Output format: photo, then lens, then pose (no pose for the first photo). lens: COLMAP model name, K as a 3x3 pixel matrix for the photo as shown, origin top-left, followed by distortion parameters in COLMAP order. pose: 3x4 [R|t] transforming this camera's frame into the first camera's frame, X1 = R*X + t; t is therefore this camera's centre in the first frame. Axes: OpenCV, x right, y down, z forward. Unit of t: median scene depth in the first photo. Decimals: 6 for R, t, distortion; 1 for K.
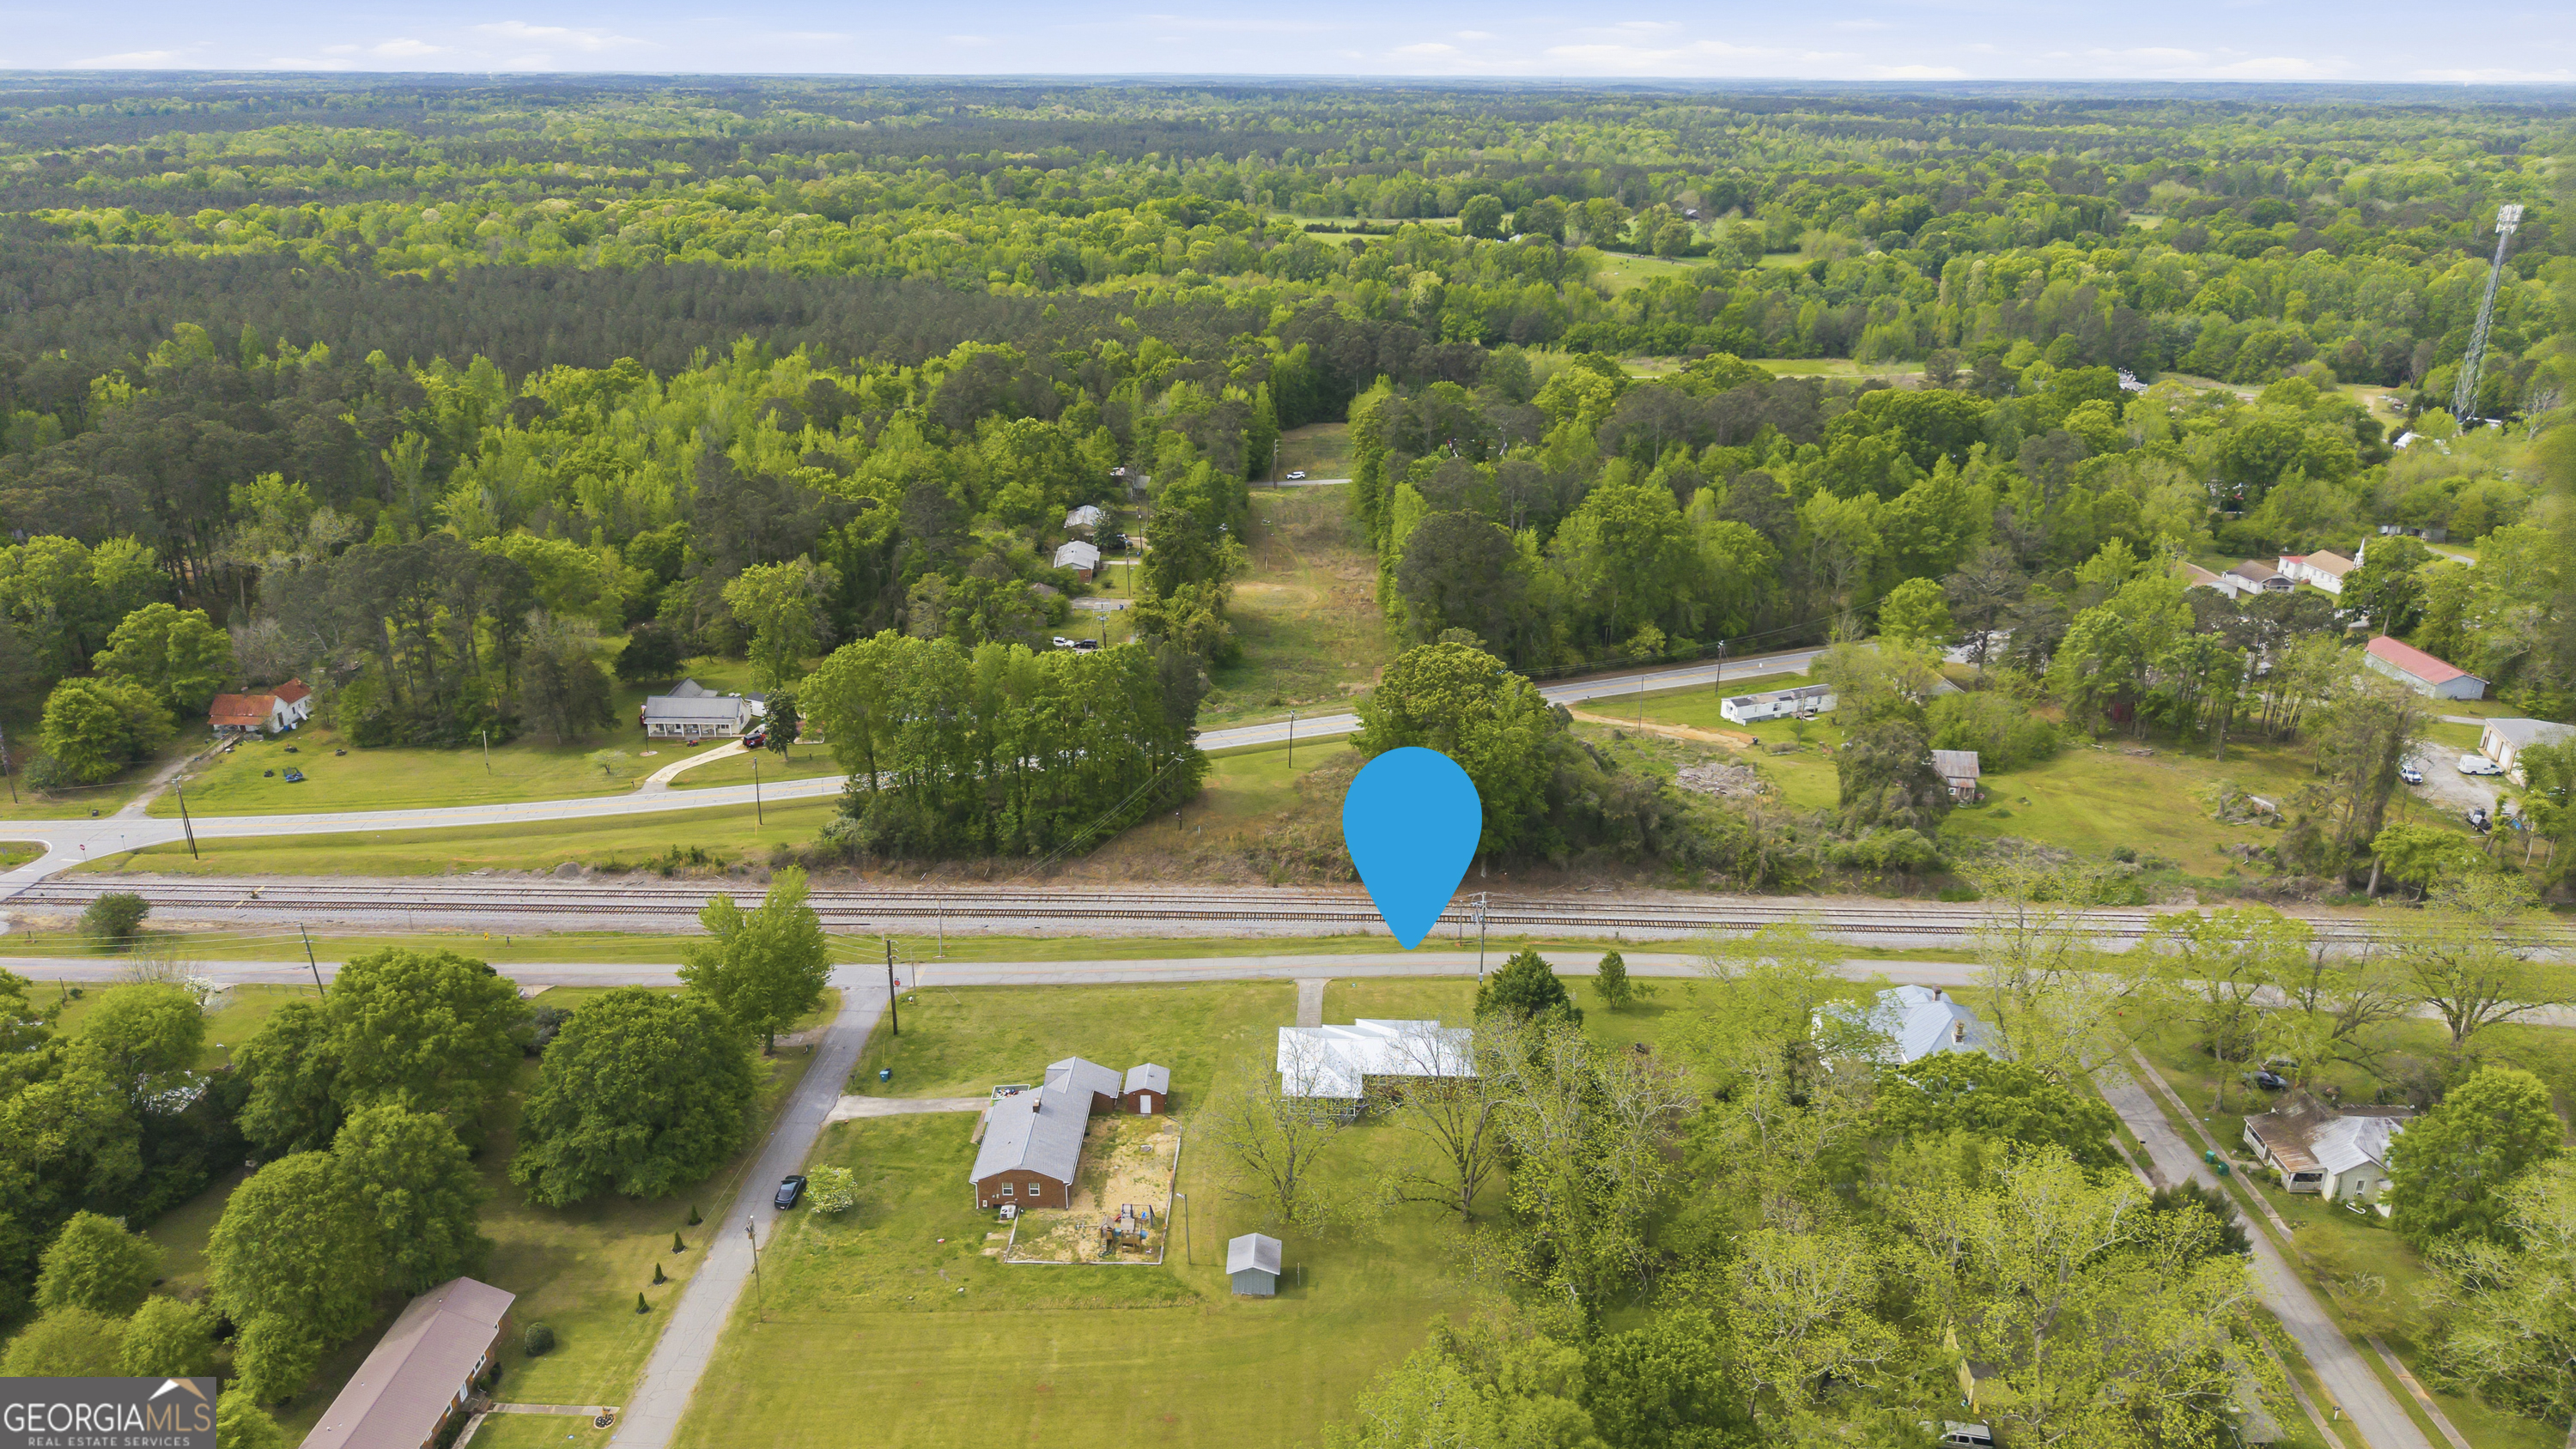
lens RADIAL K [[1698.1, 0, 1288.0], [0, 1698.1, 724.5], [0, 0, 1]] dist [0.023277, -0.031834]
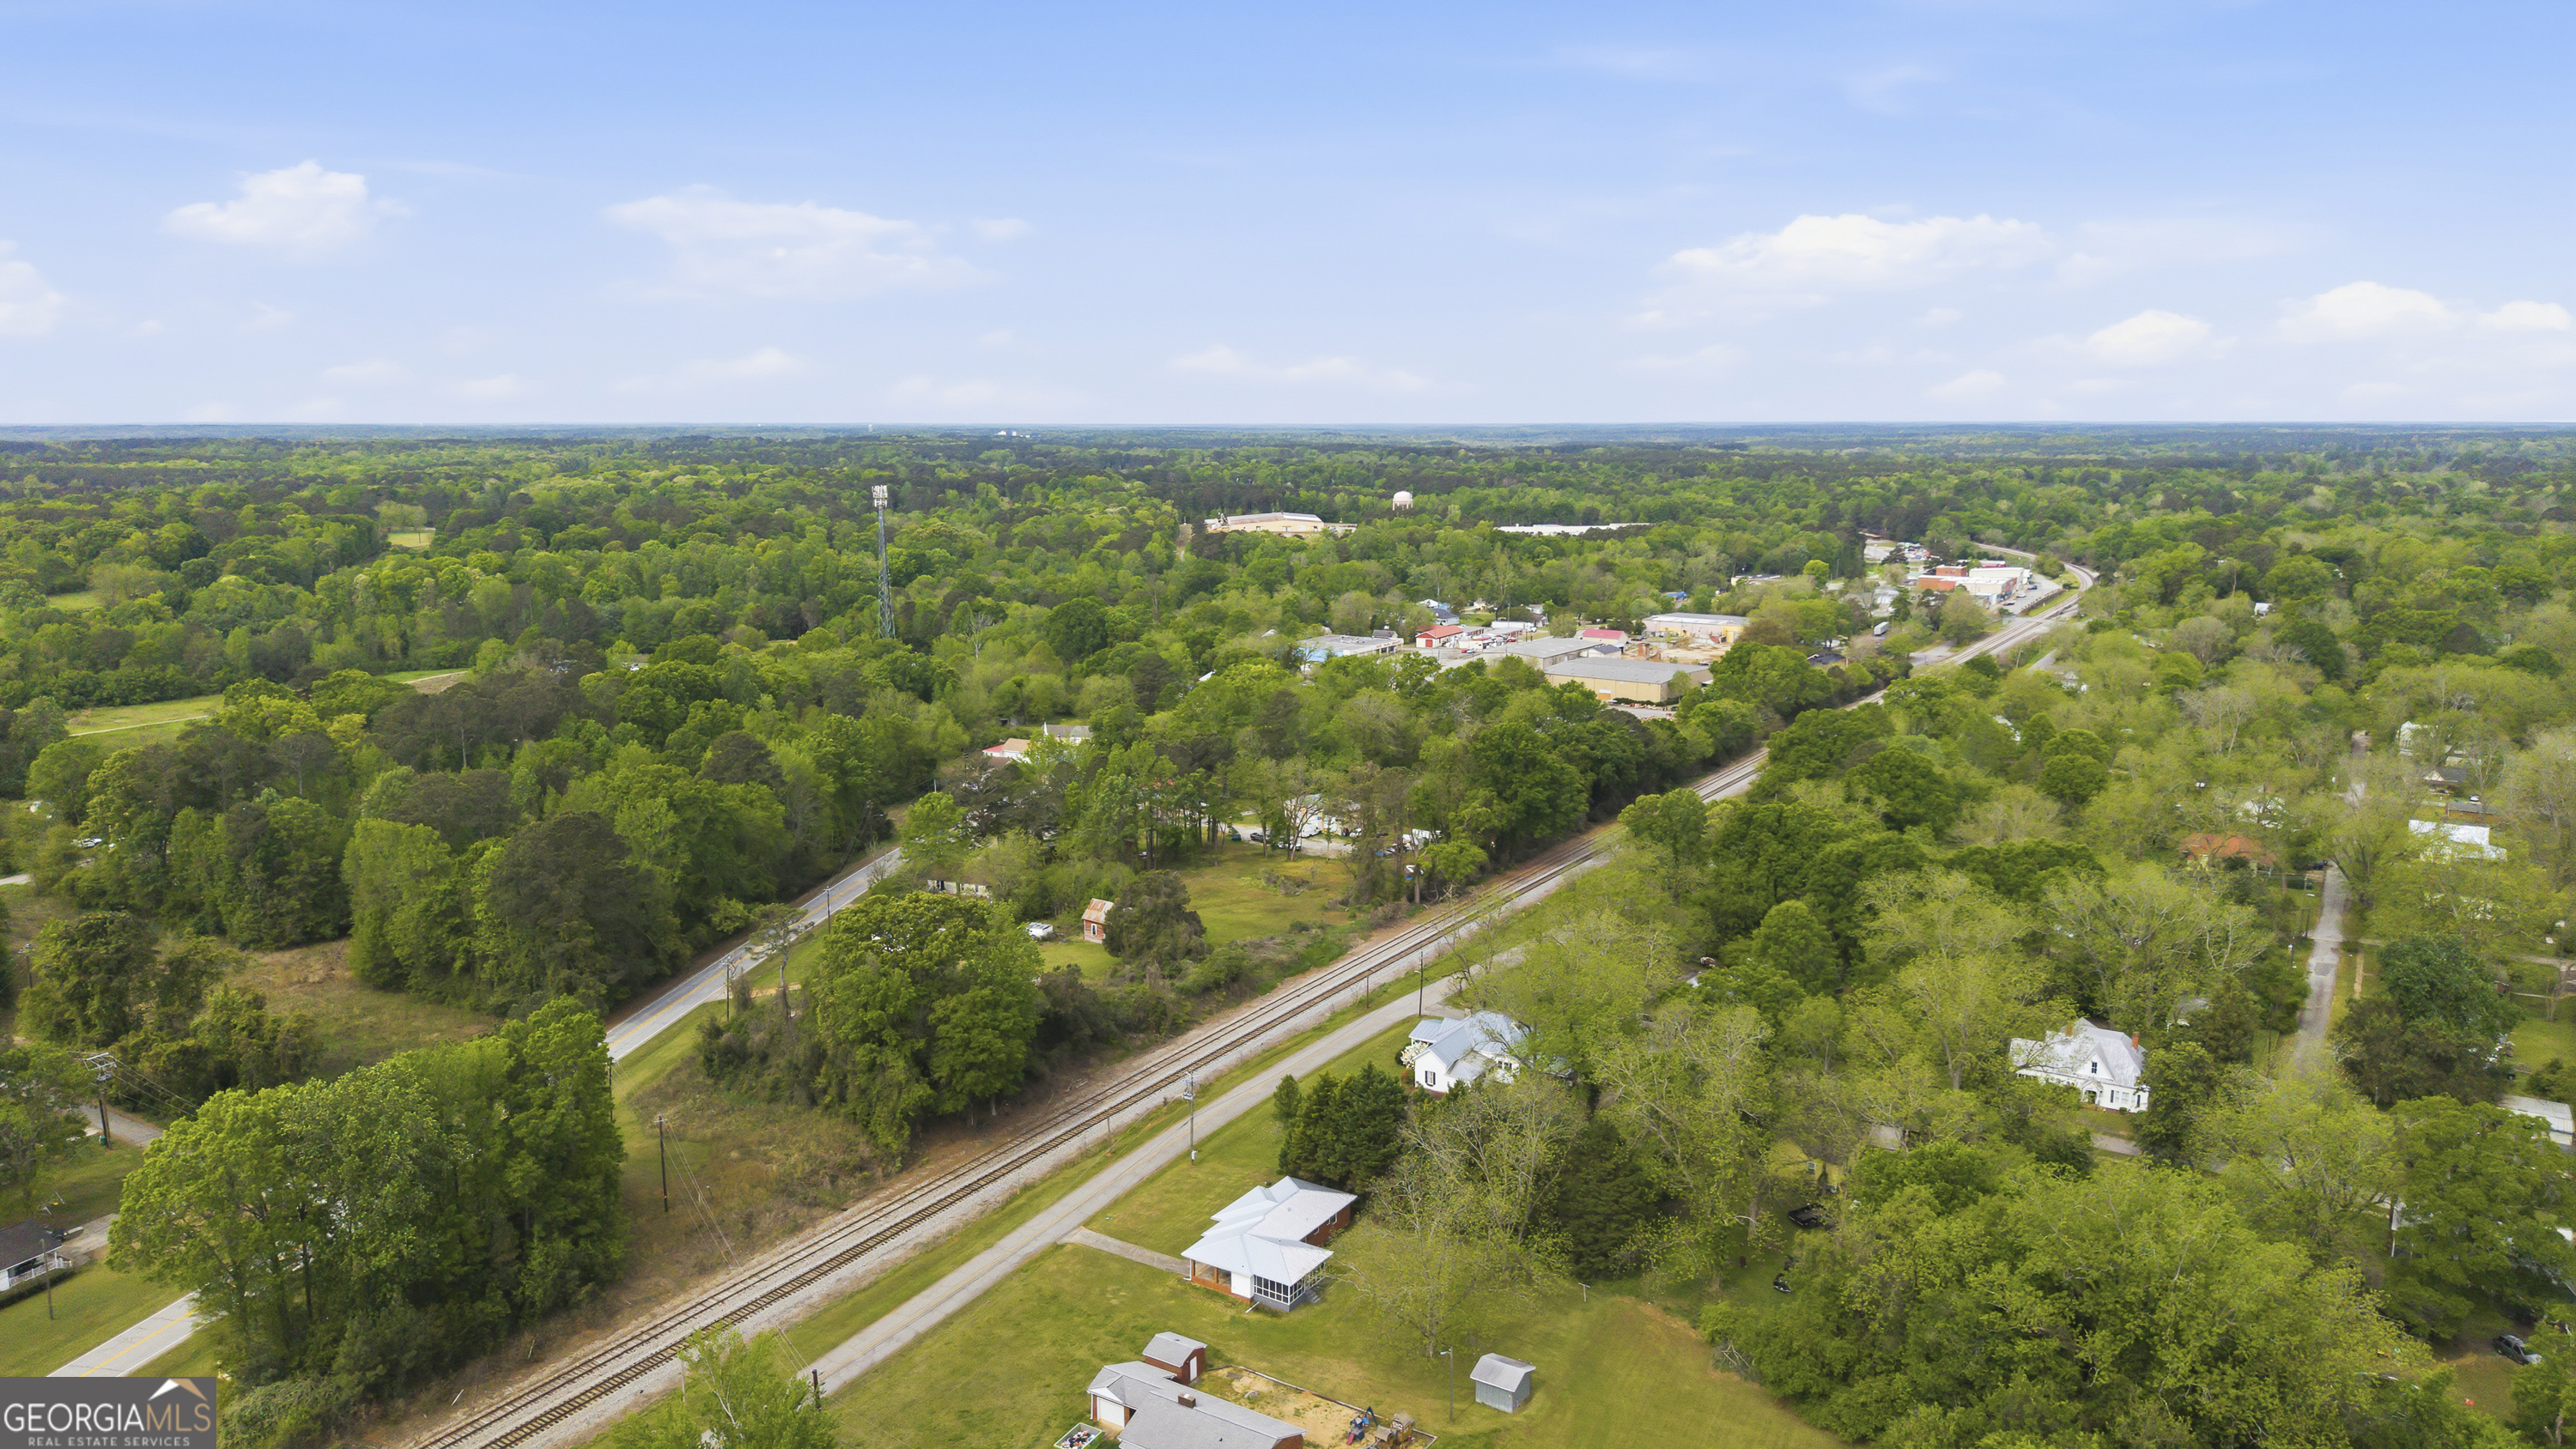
lens RADIAL K [[1698.1, 0, 1288.0], [0, 1698.1, 724.5], [0, 0, 1]] dist [0.023277, -0.031834]
pose [[0.510876, -0.158973, 0.844827, -0.506715], [0.312161, 0.949976, -0.010008, -0.051360], [-0.800975, 0.268835, 0.534946, 0.251265]]
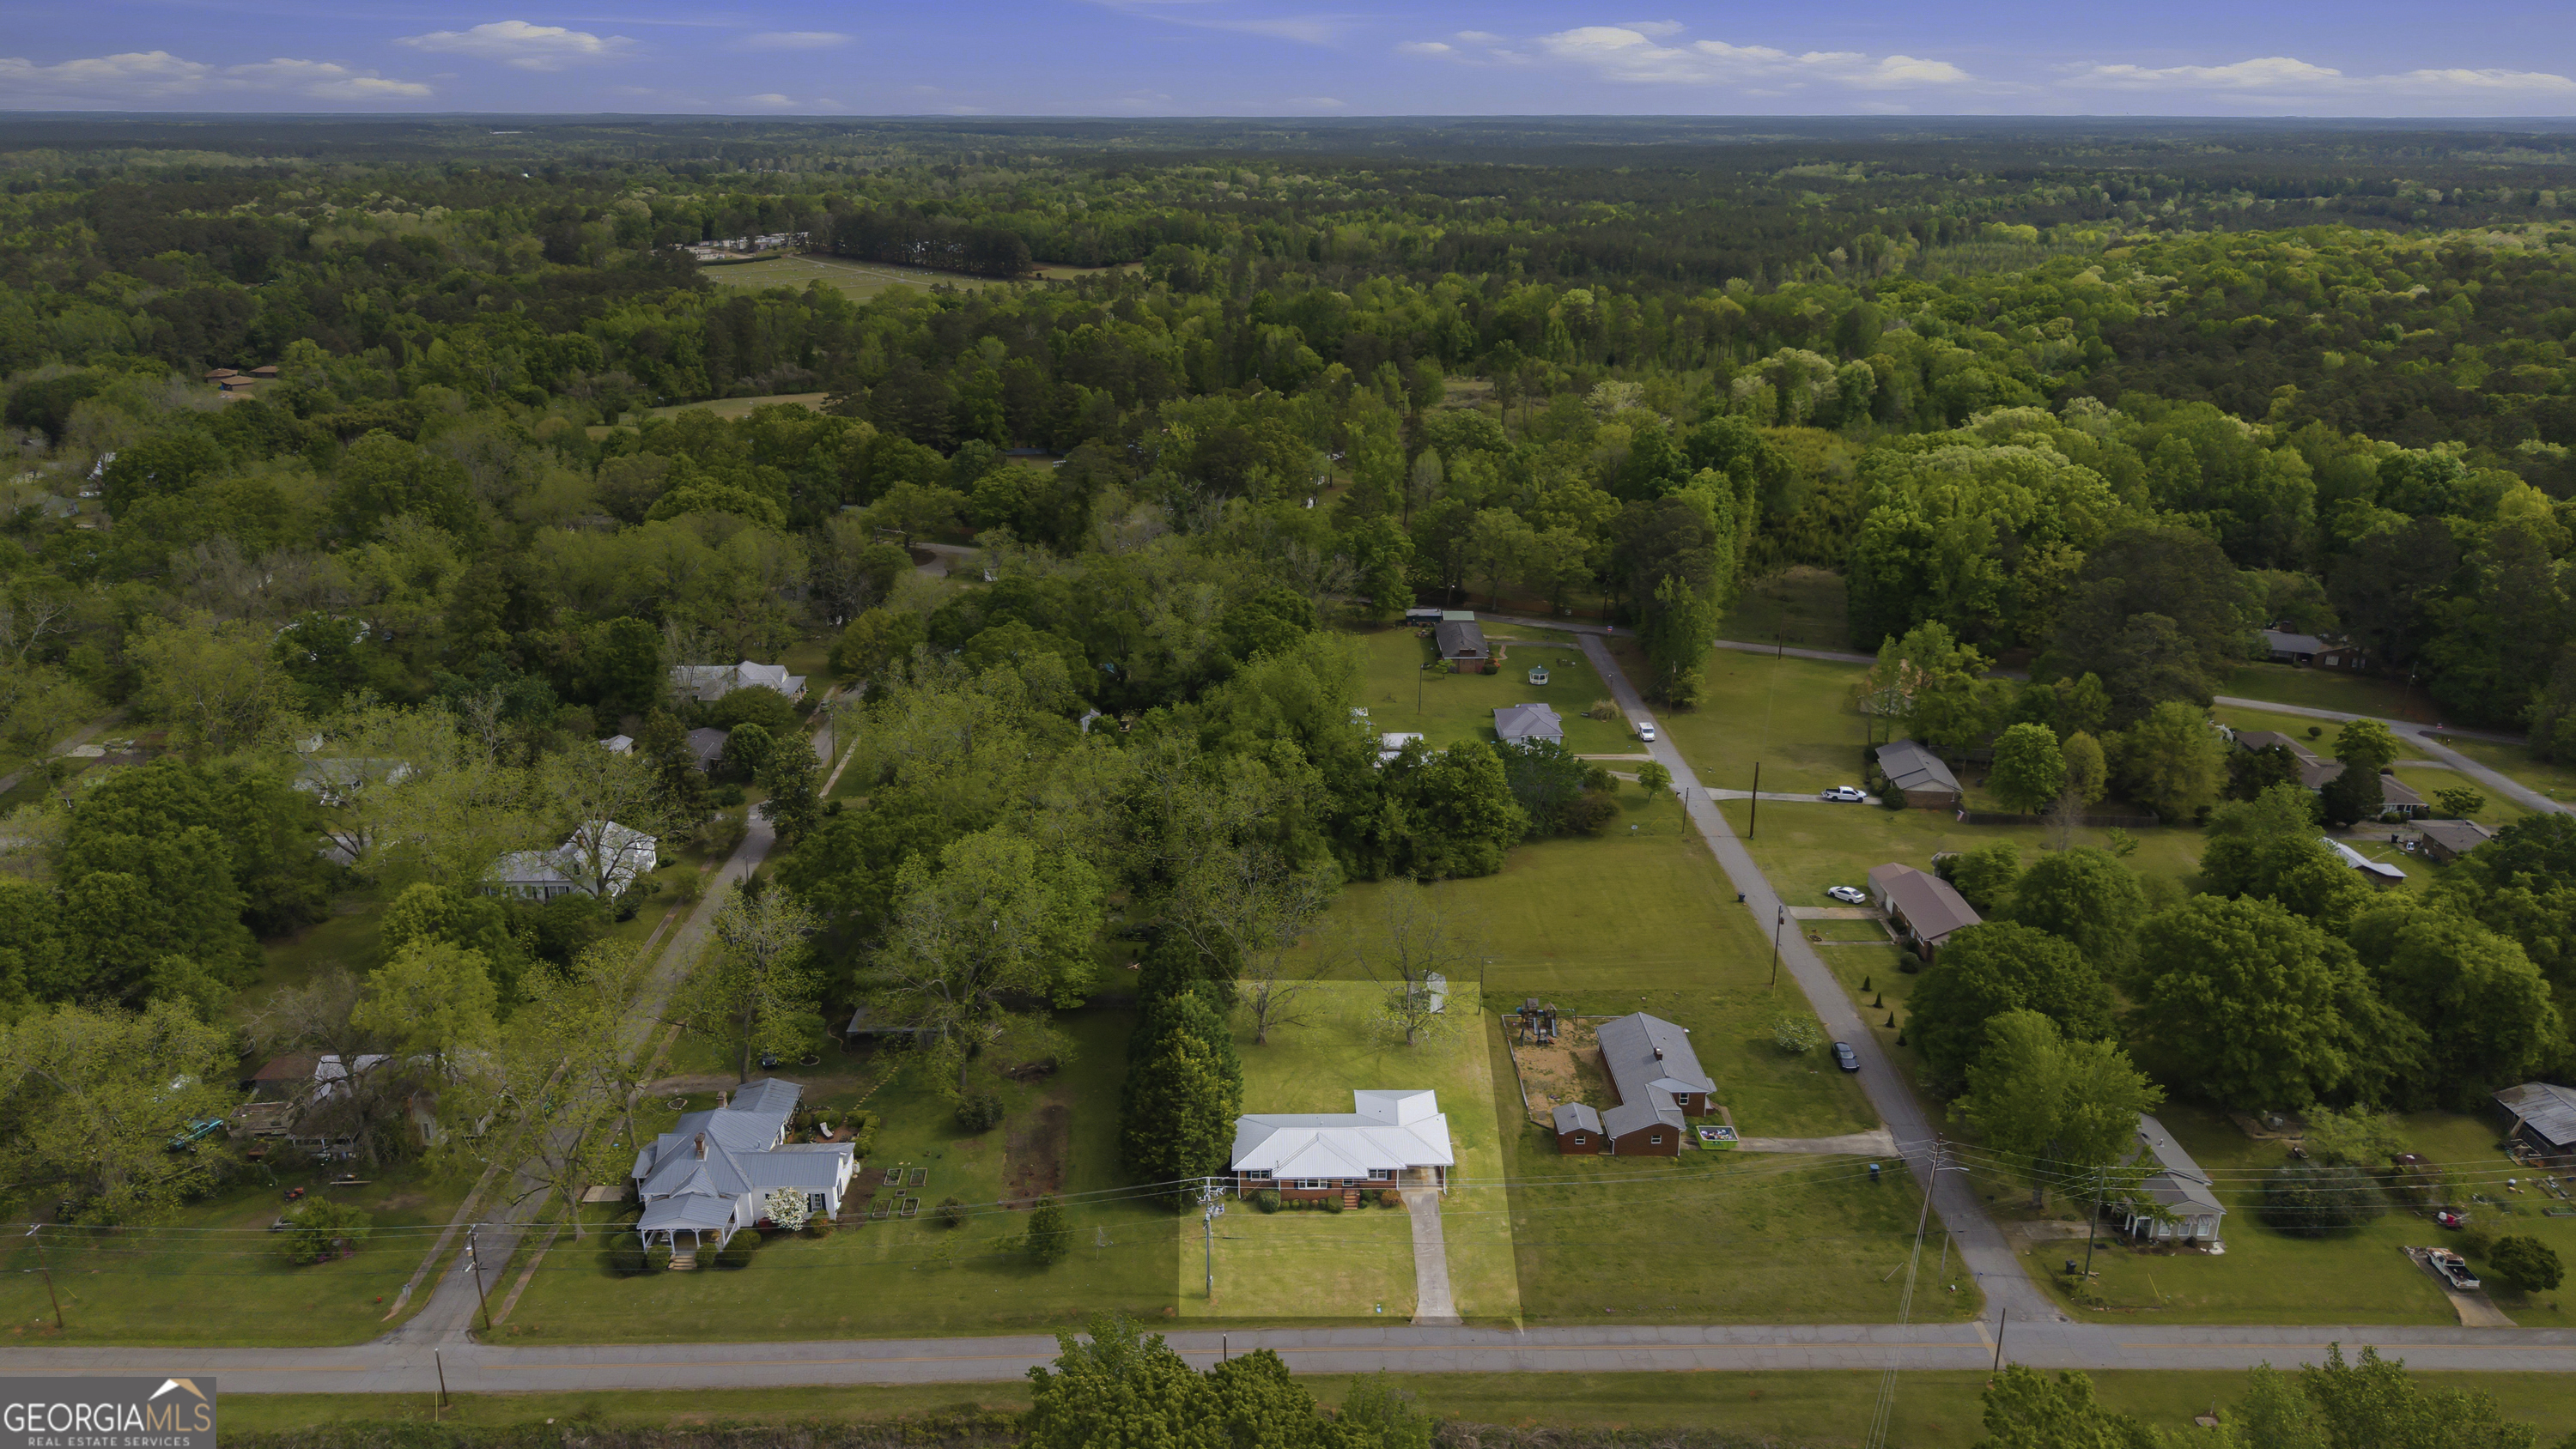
lens RADIAL K [[1768.1, 0, 1288.0], [0, 1768.1, 724.5], [0, 0, 1]] dist [0.000517, -0.004229]
pose [[-0.999667, 0.006640, -0.024932, 0.068592], [-0.010587, 0.775651, 0.631073, -0.399970], [0.023530, 0.631127, -0.775323, 1.090429]]
